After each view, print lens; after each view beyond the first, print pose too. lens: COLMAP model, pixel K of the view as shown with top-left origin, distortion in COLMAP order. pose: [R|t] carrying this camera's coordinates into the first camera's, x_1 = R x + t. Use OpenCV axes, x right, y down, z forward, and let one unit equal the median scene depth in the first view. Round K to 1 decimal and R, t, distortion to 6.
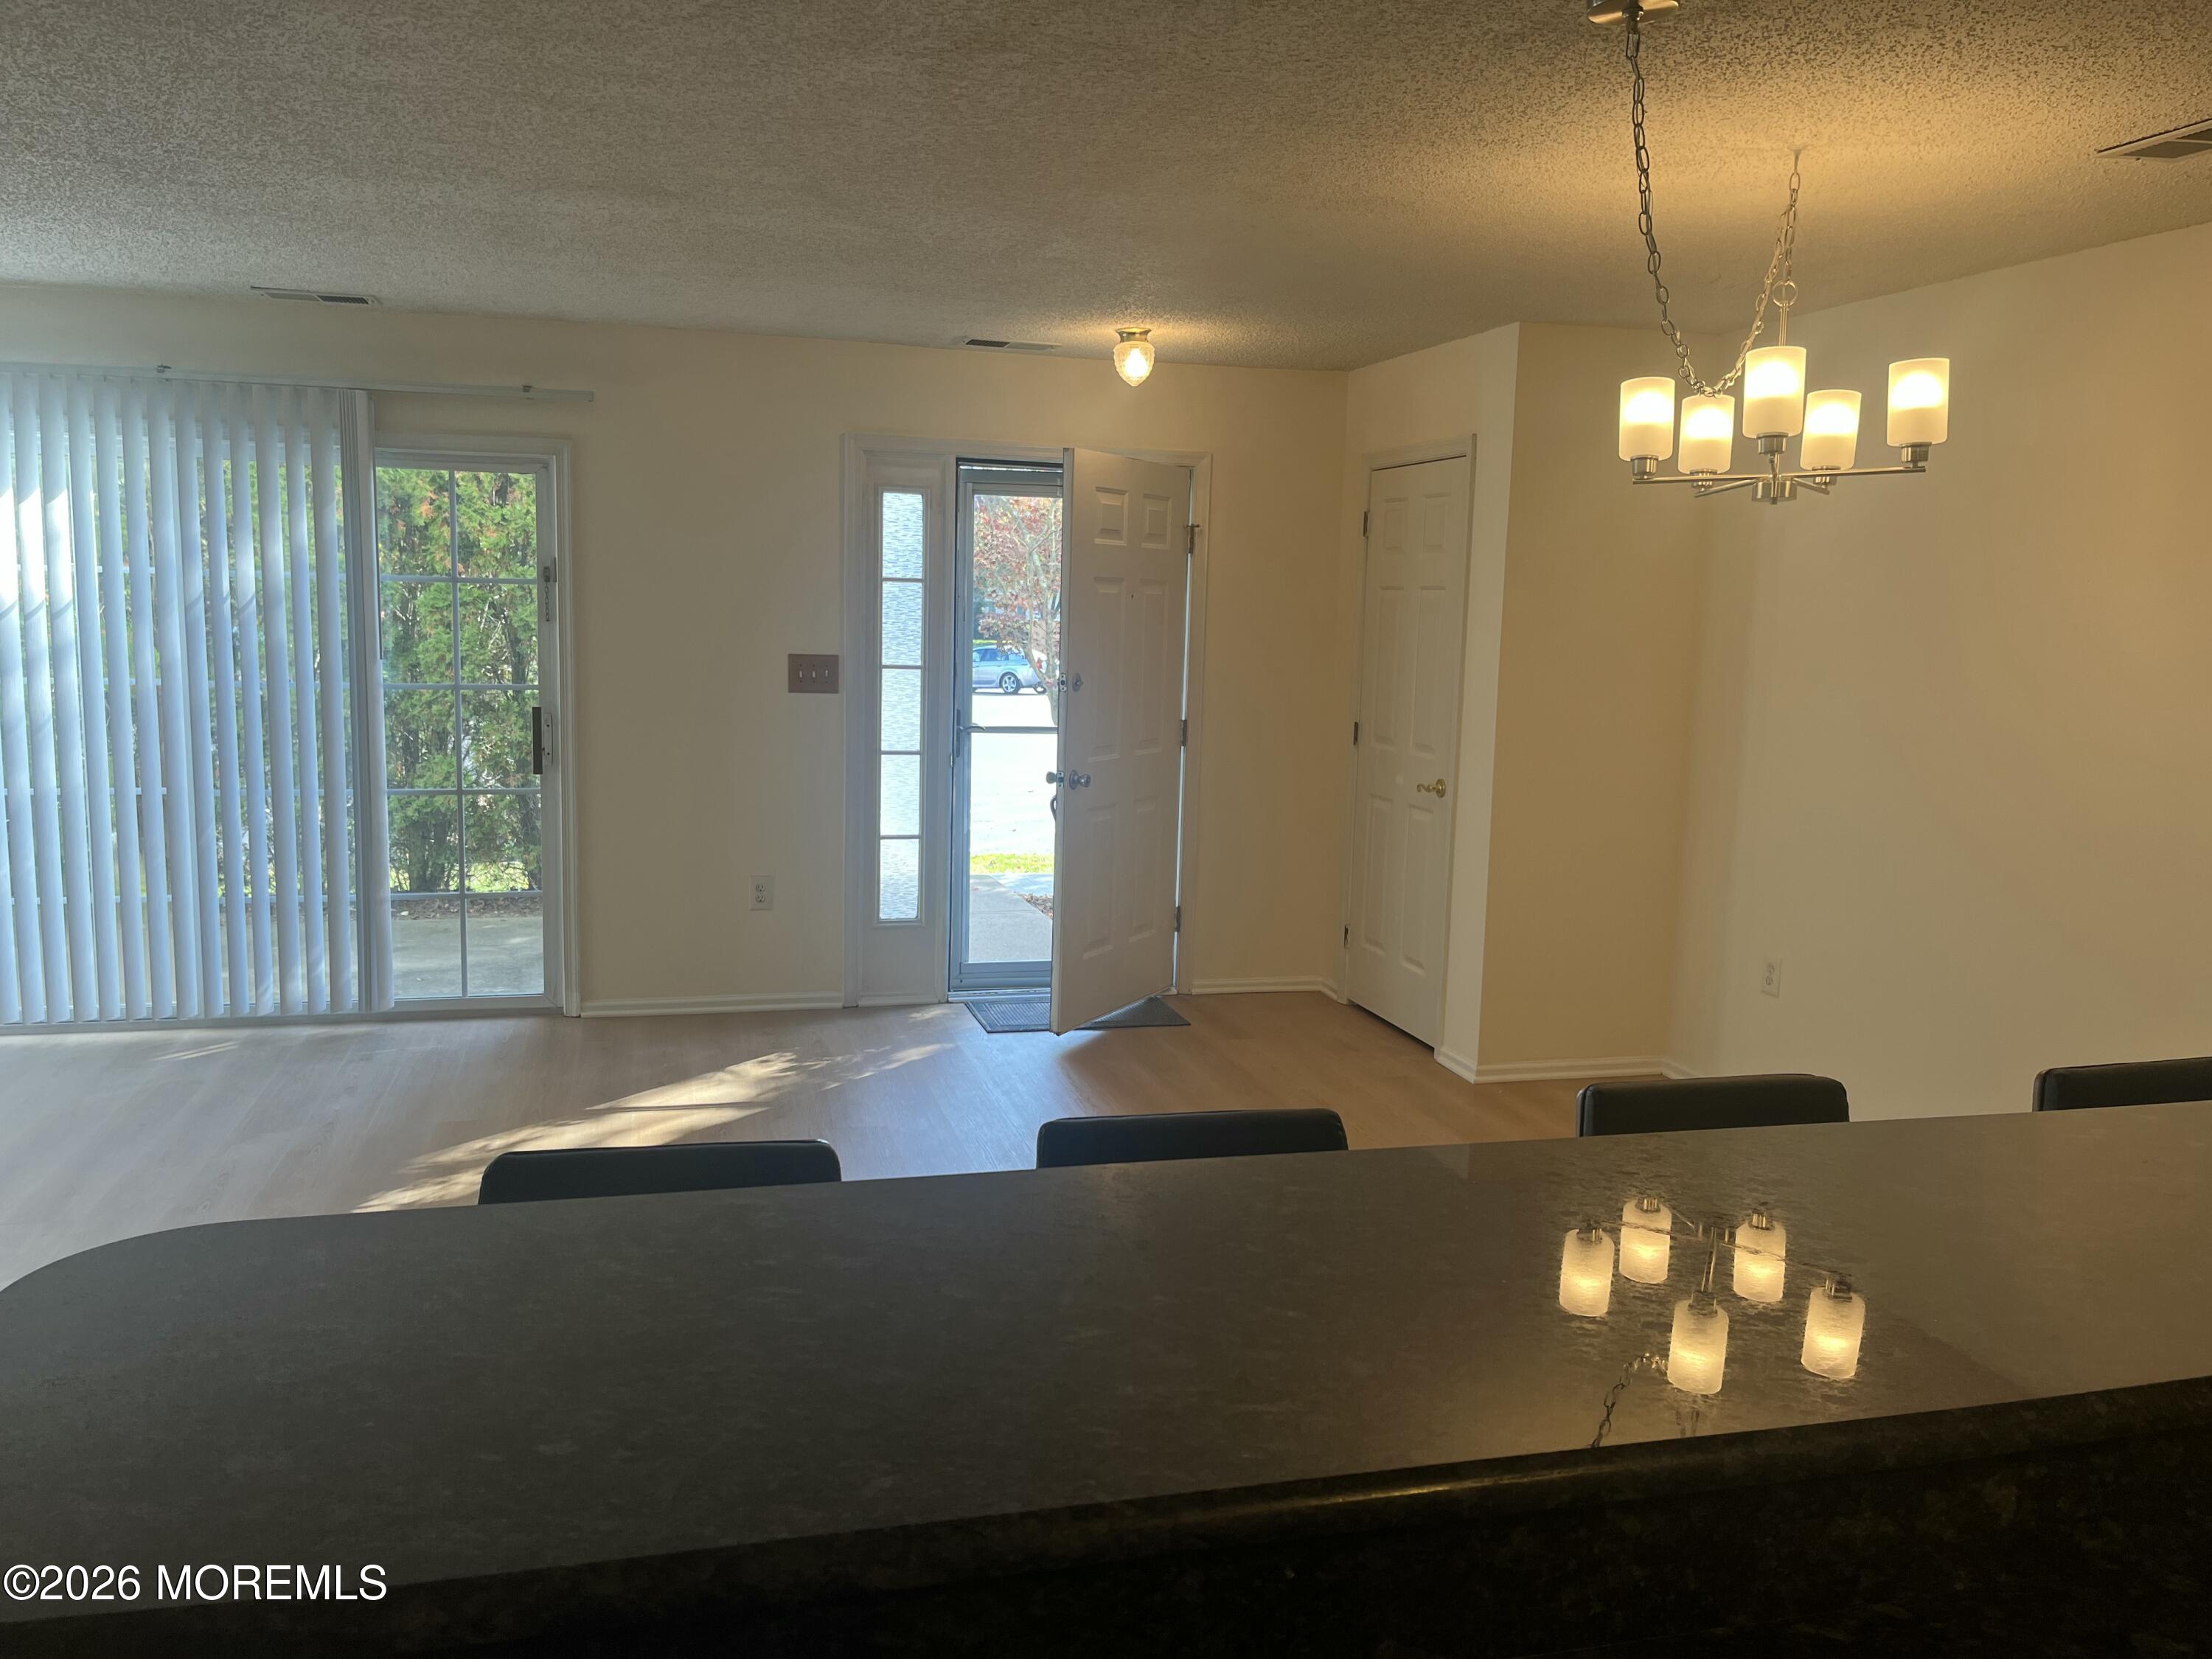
lens RADIAL K [[1688.0, 0, 1110.8], [0, 1688.0, 827.4], [0, 0, 1]] dist [0.083536, -0.111597]
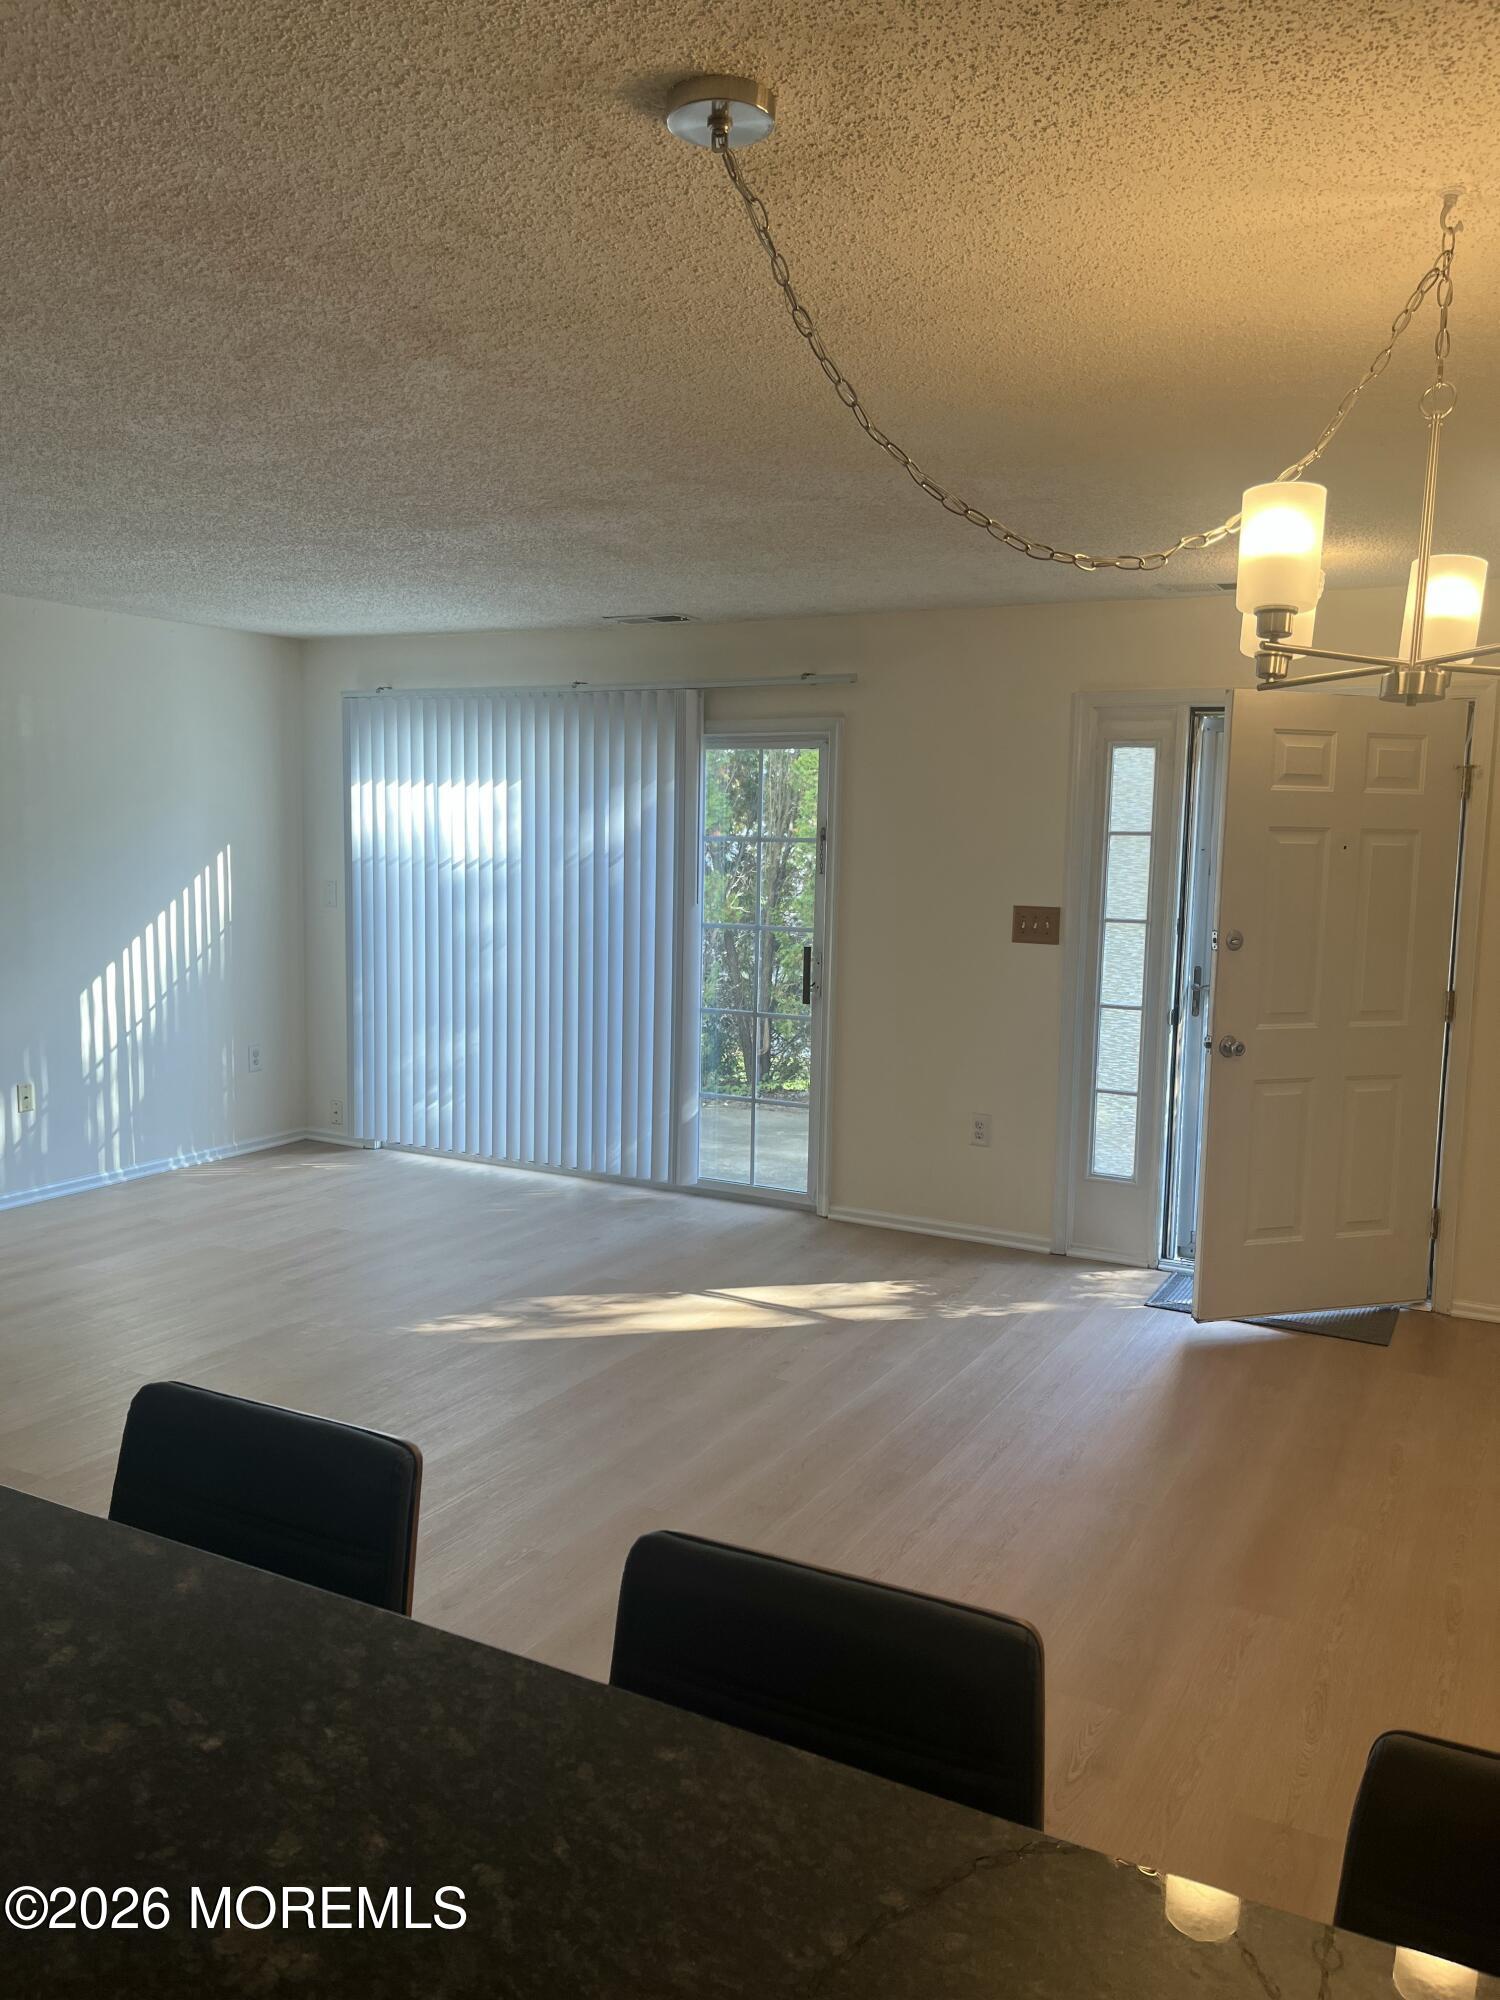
lens RADIAL K [[1526.2, 0, 753.9], [0, 1526.2, 996.5], [0, 0, 1]] dist [0.083536, -0.111597]
pose [[0.731568, 0.063058, -0.678846, 0.359685], [-0.094292, 0.995503, -0.009143, -0.023926], [0.675216, 0.070699, 0.734224, 0.213357]]
